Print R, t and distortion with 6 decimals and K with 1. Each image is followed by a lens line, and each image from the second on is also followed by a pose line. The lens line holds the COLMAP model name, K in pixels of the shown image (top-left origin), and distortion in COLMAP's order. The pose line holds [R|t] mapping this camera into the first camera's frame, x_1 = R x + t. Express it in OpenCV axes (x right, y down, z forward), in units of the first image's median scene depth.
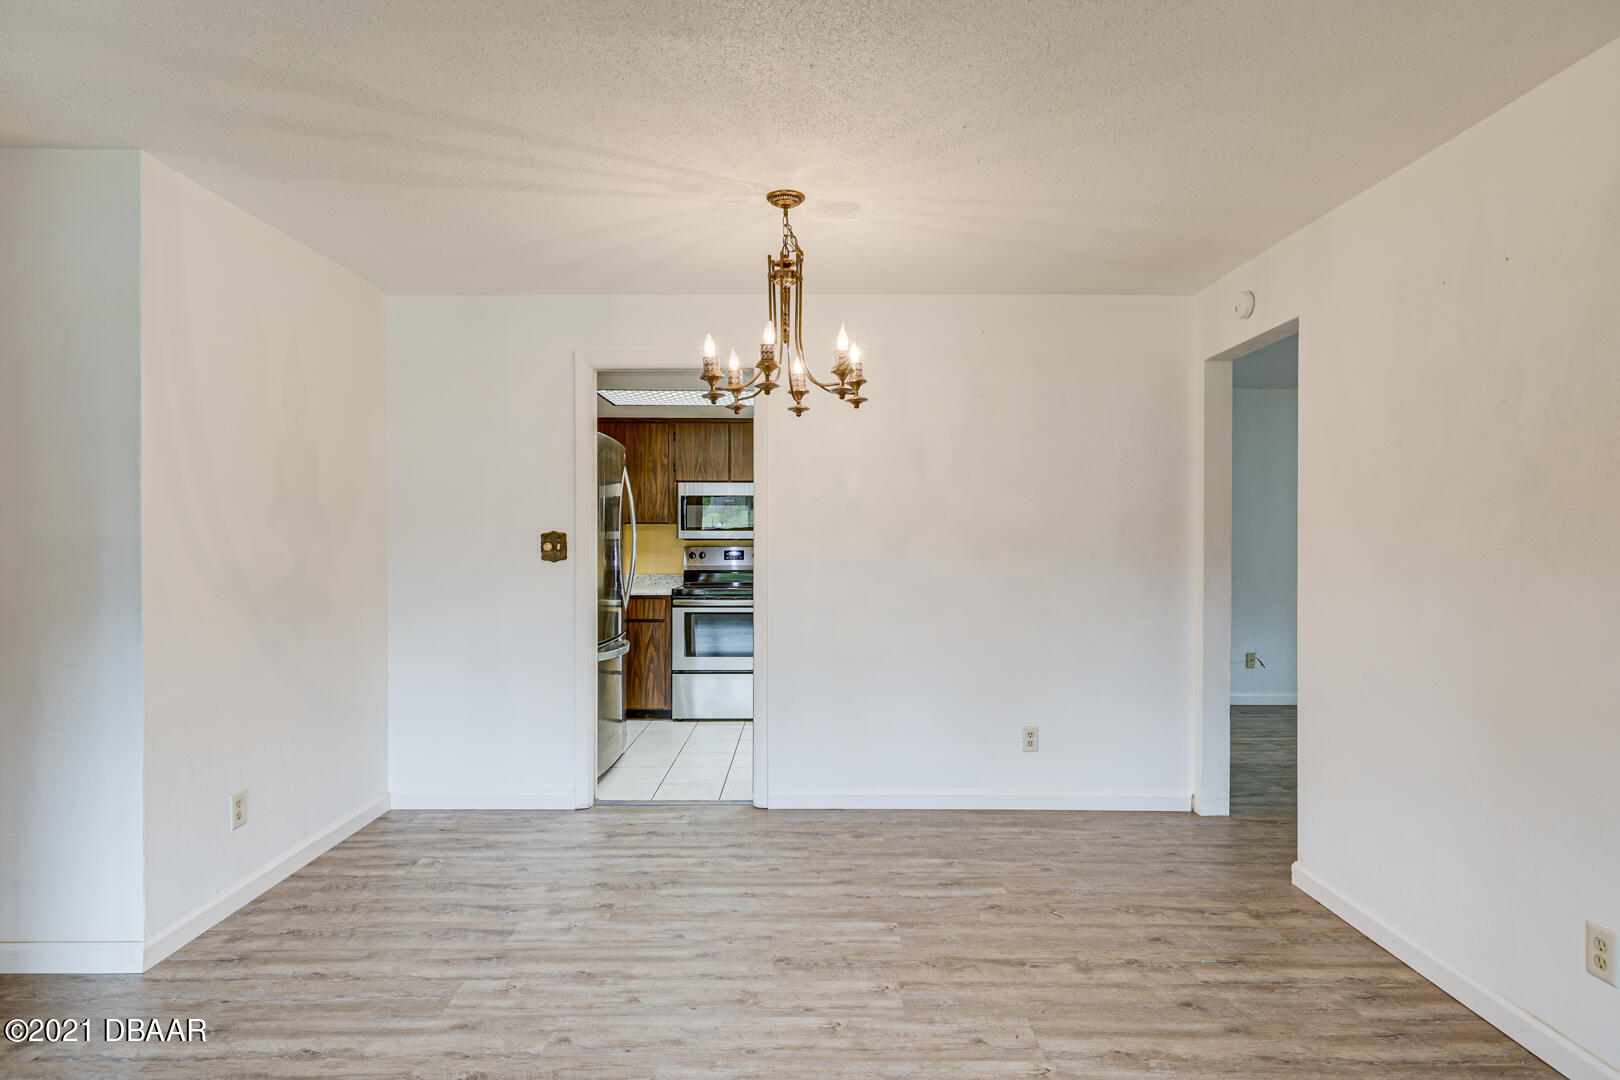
lens RADIAL K [[871.4, 0, 800.0], [0, 871.4, 535.2], [0, 0, 1]] dist [-0.000596, 0.000869]
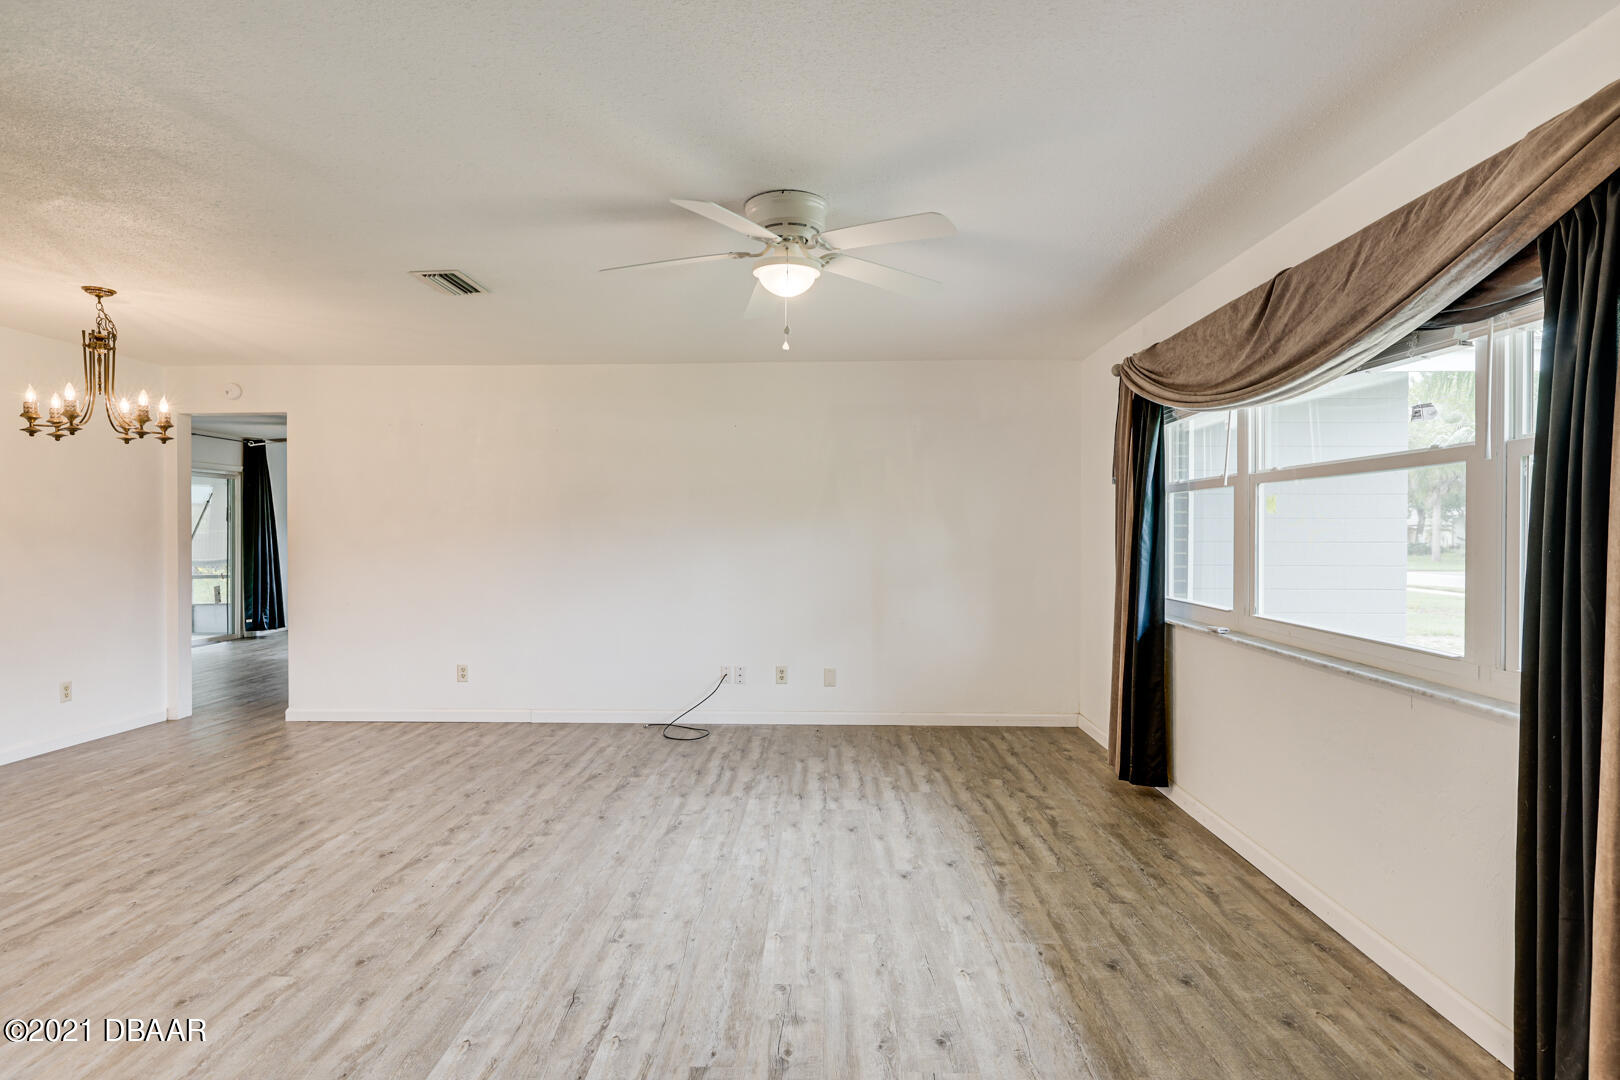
lens RADIAL K [[871.4, 0, 800.0], [0, 871.4, 535.2], [0, 0, 1]] dist [-0.000596, 0.000869]
pose [[0.045749, -0.008373, 0.998918, -1.365479], [0.006021, 0.999949, 0.008106, 0.001913], [-0.998935, 0.005643, 0.045797, -0.185049]]
